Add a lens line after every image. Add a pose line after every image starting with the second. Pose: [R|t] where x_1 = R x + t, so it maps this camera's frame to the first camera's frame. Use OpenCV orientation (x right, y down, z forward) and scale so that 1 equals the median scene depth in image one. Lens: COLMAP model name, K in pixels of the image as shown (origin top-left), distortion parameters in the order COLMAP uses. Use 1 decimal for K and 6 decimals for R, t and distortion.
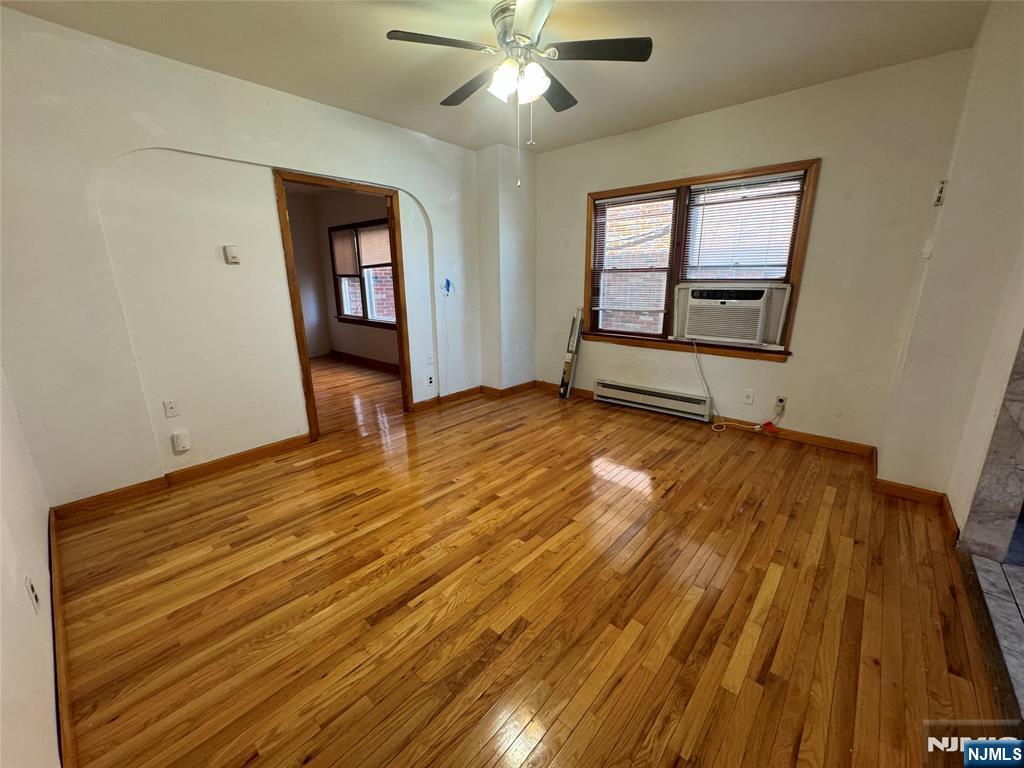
lens RADIAL K [[411.2, 0, 515.1], [0, 411.2, 381.8], [0, 0, 1]] dist [0.000370, 0.000665]
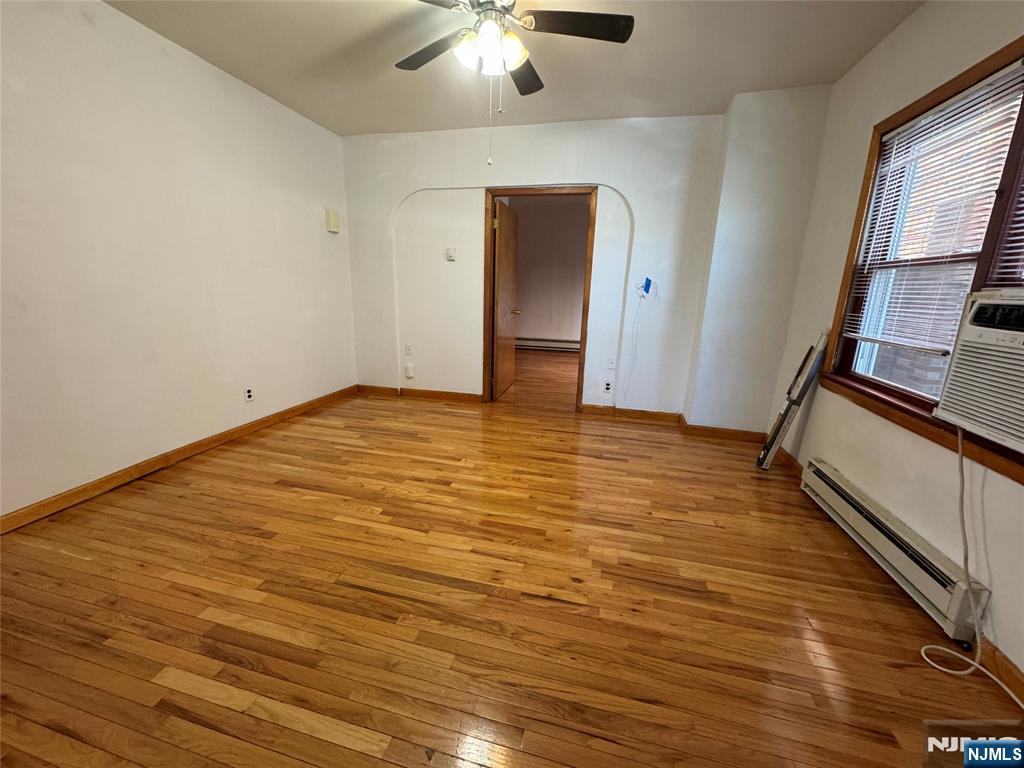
lens RADIAL K [[411.2, 0, 511.0], [0, 411.2, 383.8], [0, 0, 1]] dist [0.000370, 0.000665]
pose [[0.452431, 0.231124, -0.861329, 0.710235], [-0.251957, 0.959612, 0.125151, -0.101678], [0.855467, 0.160395, 0.492391, 0.509924]]
